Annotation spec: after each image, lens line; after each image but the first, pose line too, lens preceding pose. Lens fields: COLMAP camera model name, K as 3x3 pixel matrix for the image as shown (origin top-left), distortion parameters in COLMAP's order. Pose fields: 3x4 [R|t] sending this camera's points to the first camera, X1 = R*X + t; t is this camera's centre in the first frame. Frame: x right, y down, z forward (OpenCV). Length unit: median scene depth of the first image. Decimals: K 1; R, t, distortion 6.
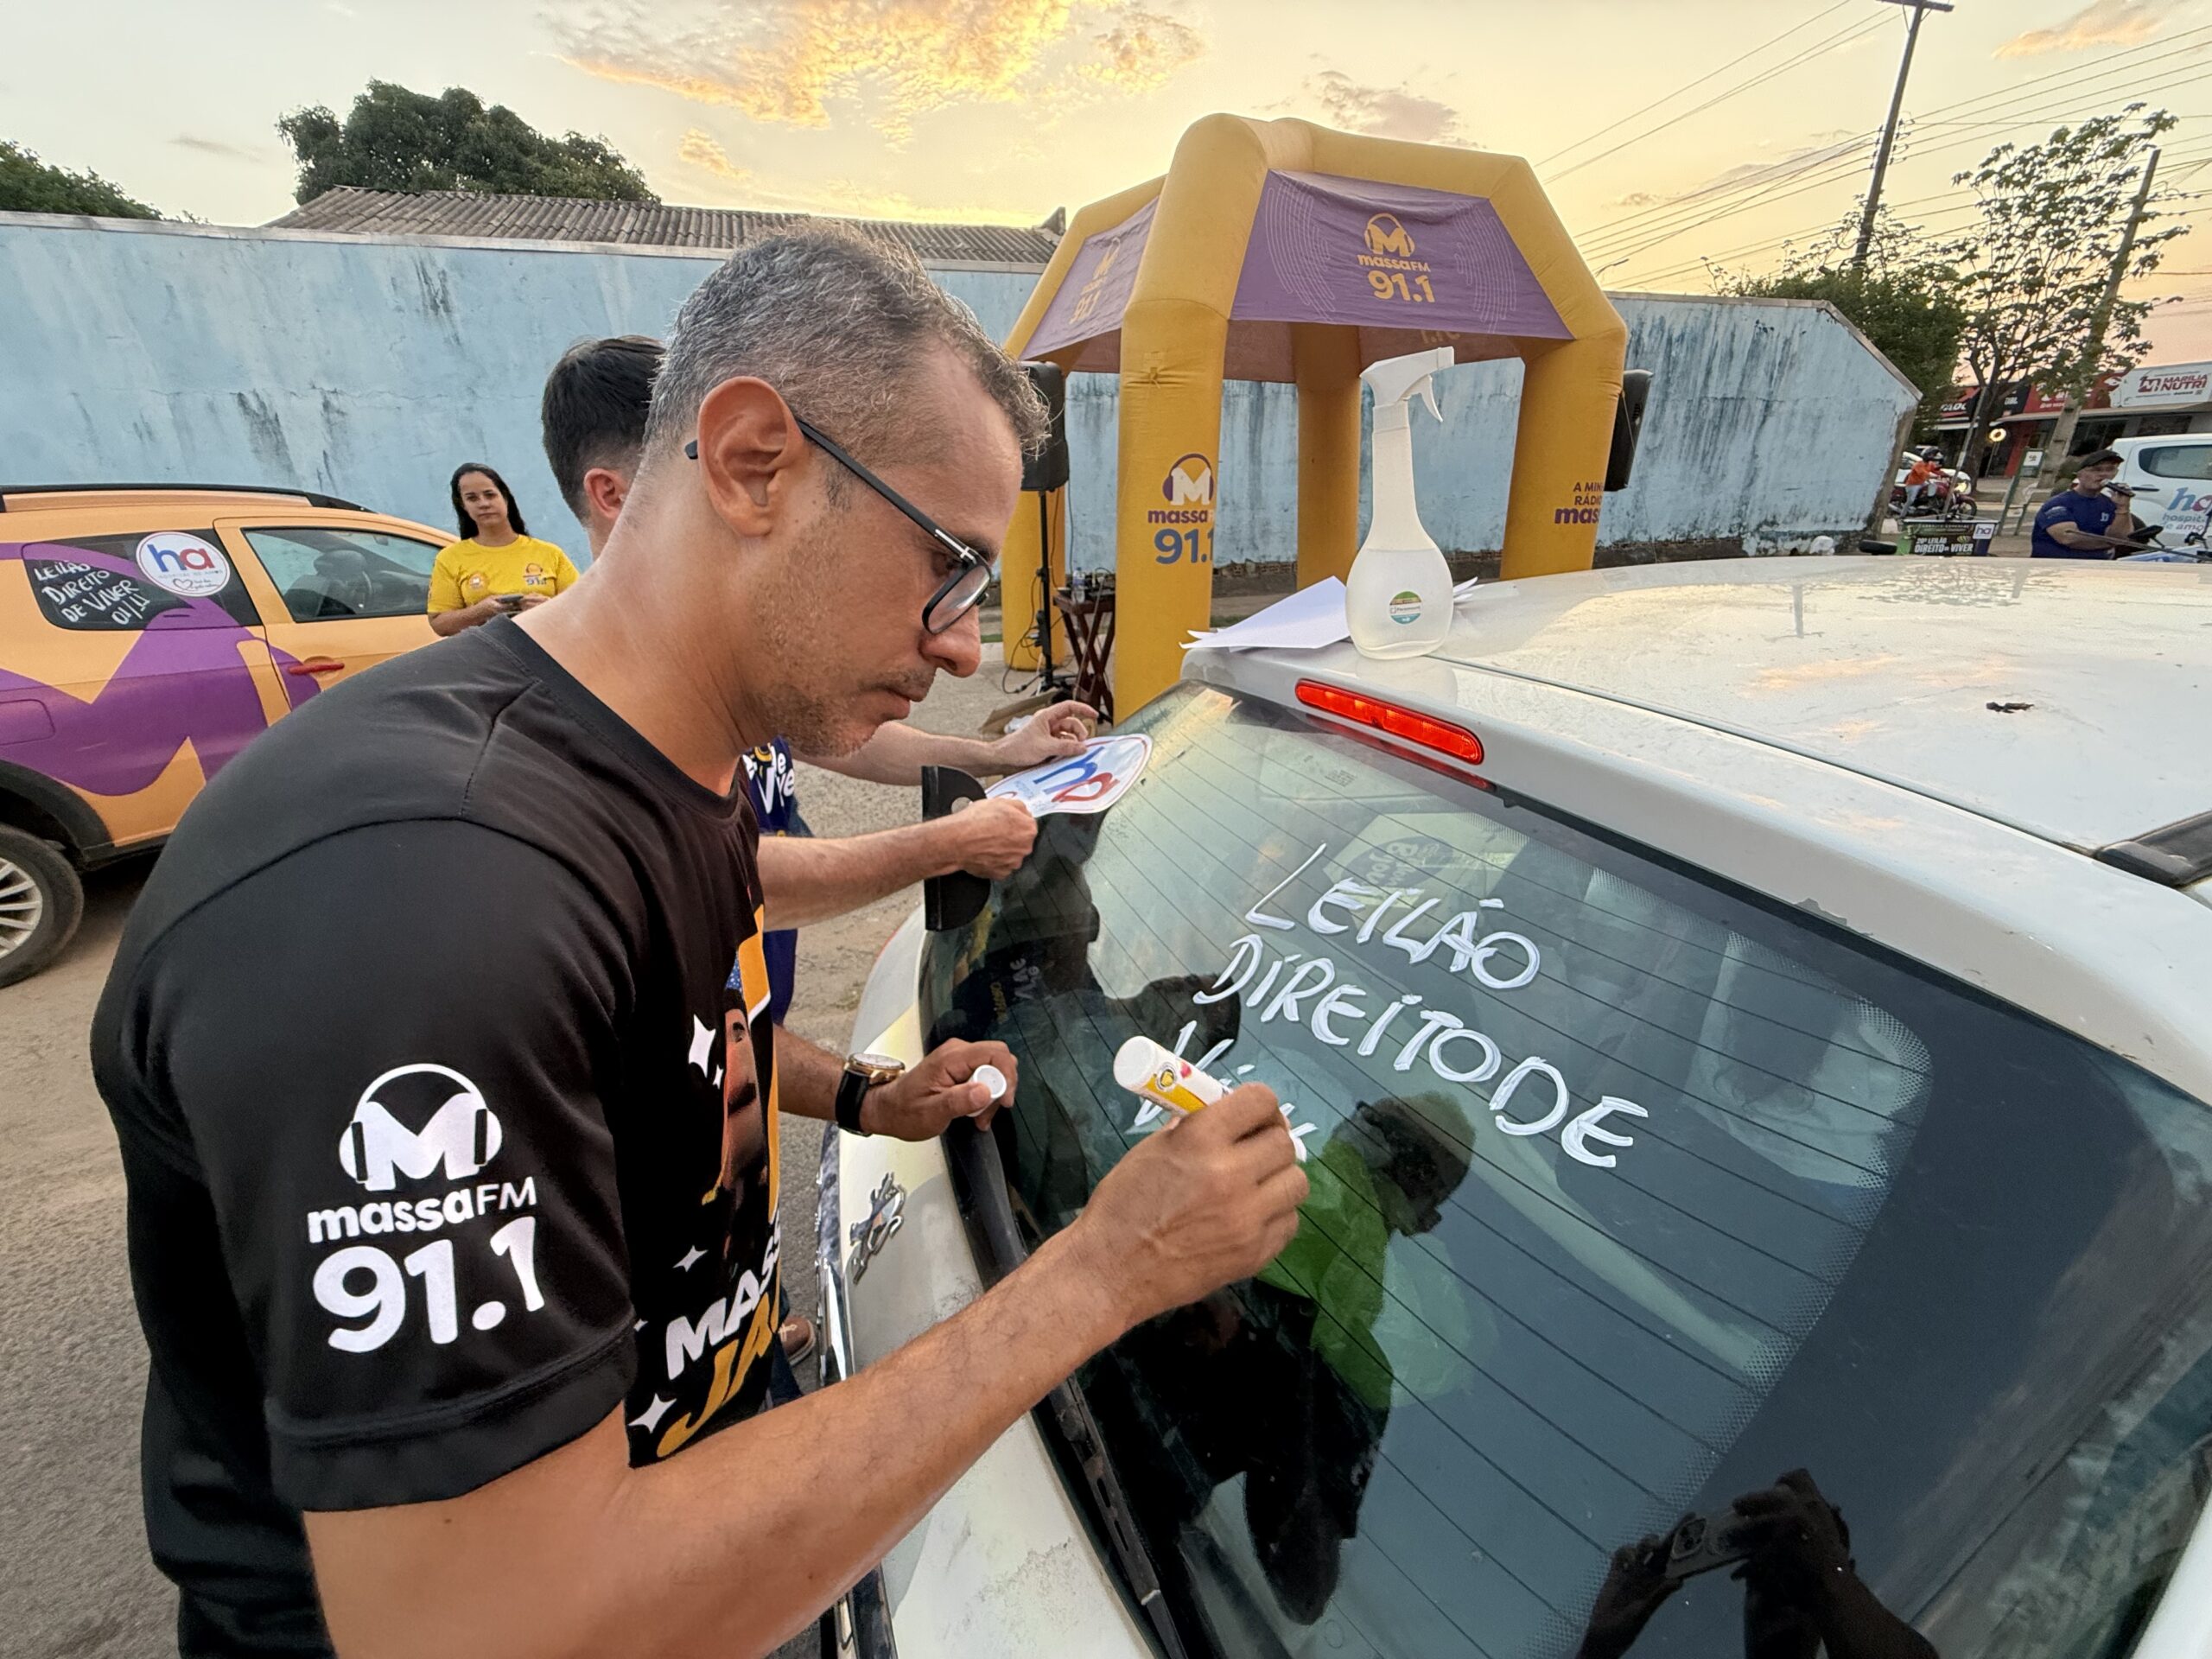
lens RADIAL K [[884.5, 0, 1106.0], [0, 884.5, 829.5], [0, 0, 1]] dist [0.000239, 0.000139]
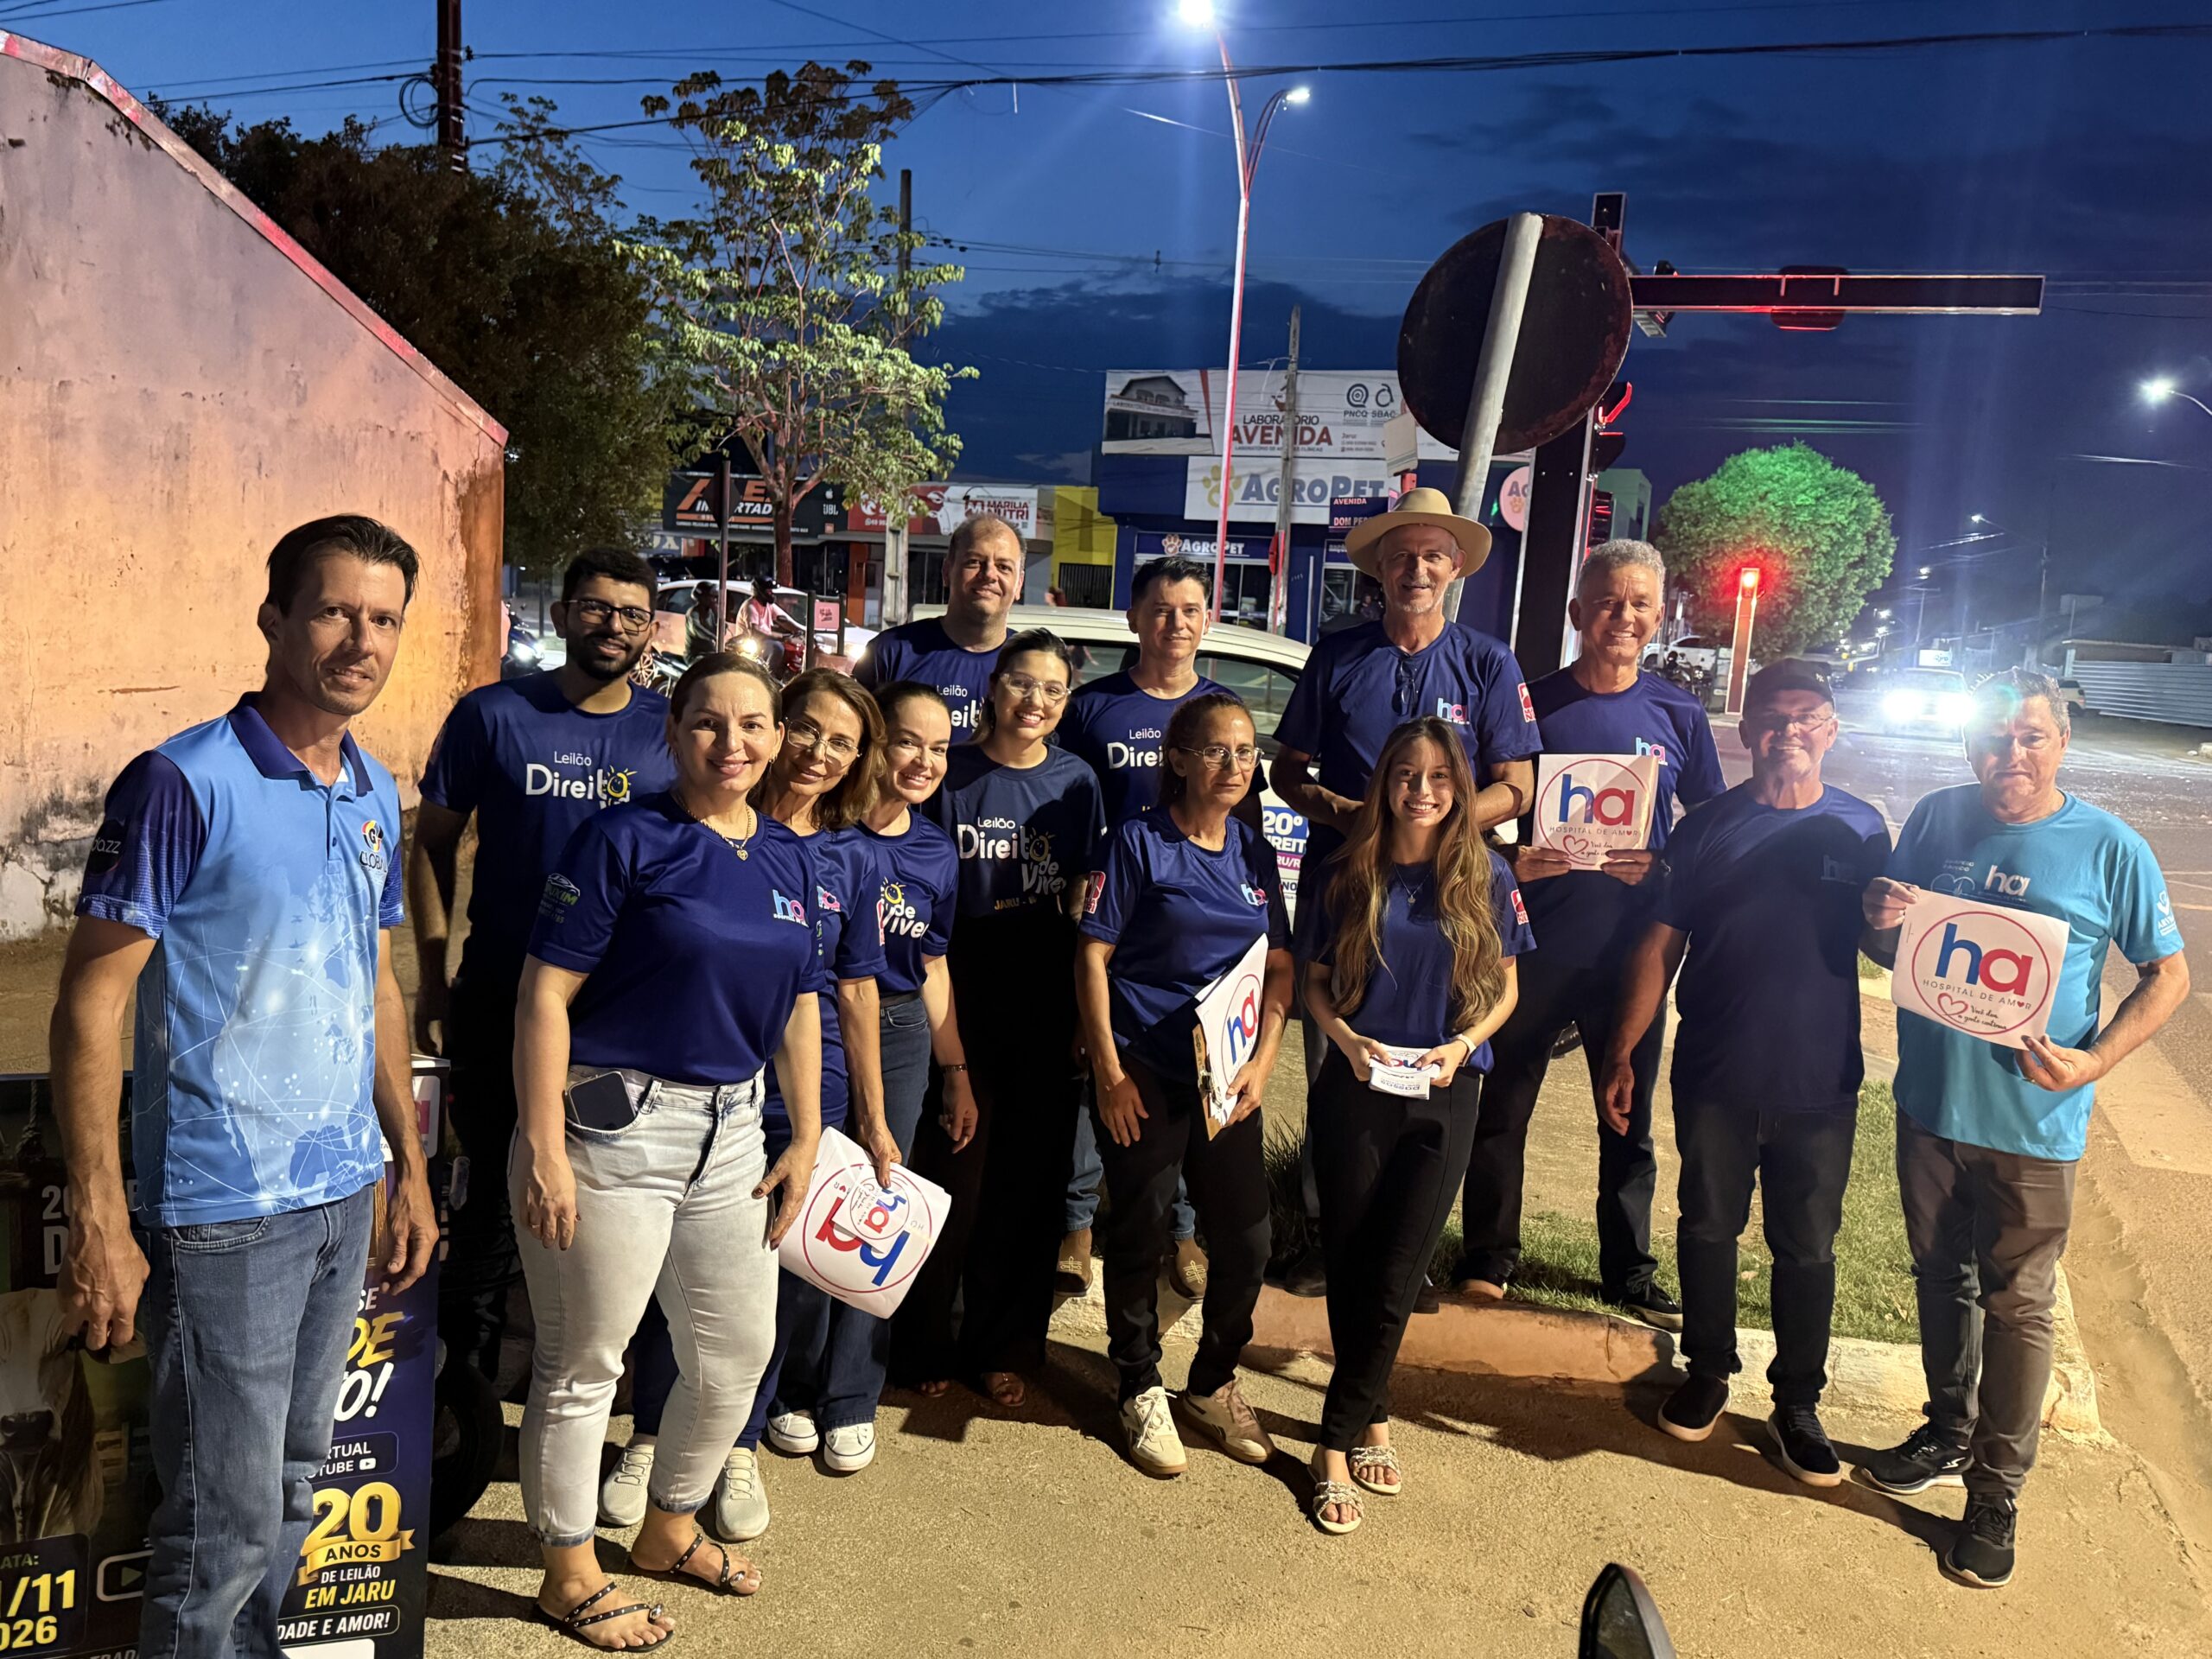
lens RADIAL K [[1865.4, 0, 1160.9], [0, 1865.4, 820.1], [0, 0, 1]] dist [-0.007948, 0.048507]
pose [[0.607682, -0.031775, 0.793544, 0.529529], [0.219480, 0.967004, -0.129353, -0.207378], [-0.763250, 0.252773, 0.594605, 0.435621]]
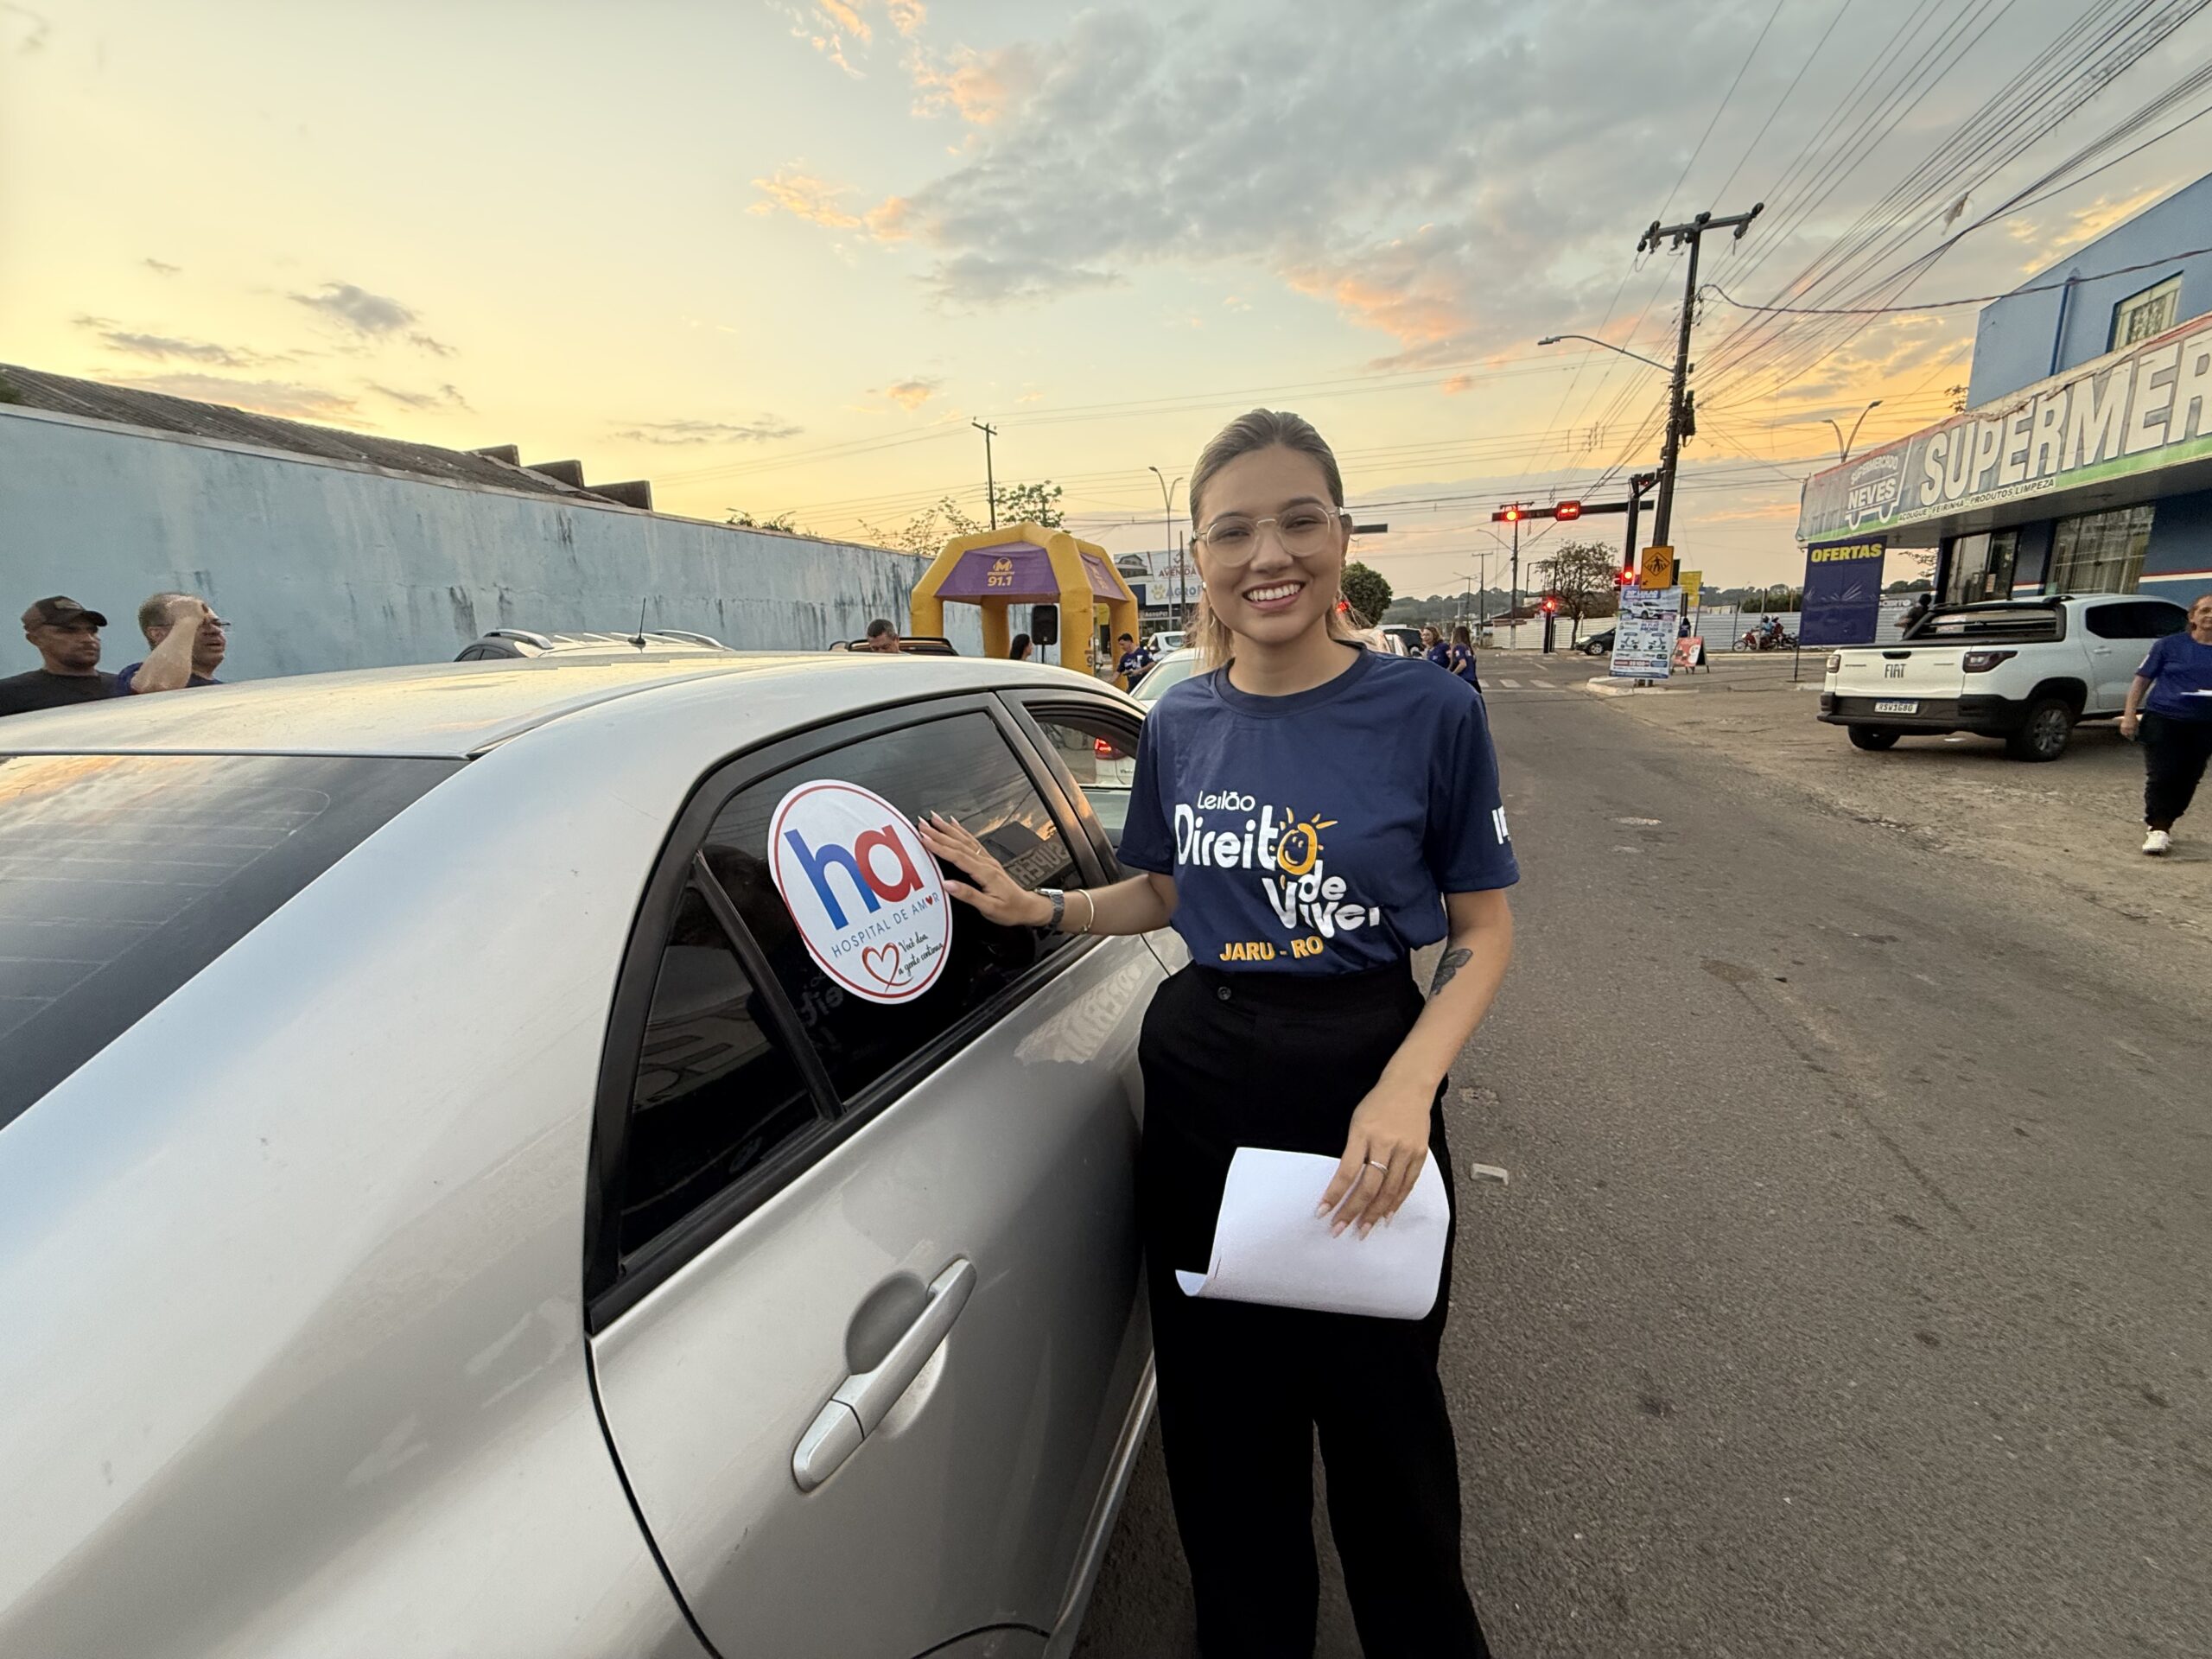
lens RADIAL K [[904.1, 0, 1117.0], [0, 904.1, 831.6], [0, 0, 1]] dist [0.002993, 0.000475]
pose [[0.598119, -0.162957, 0.784665, -1.064415], [0.319644, 0.946366, -0.047114, 0.180919], [-0.734902, 0.278993, 0.618128, -0.361171]]
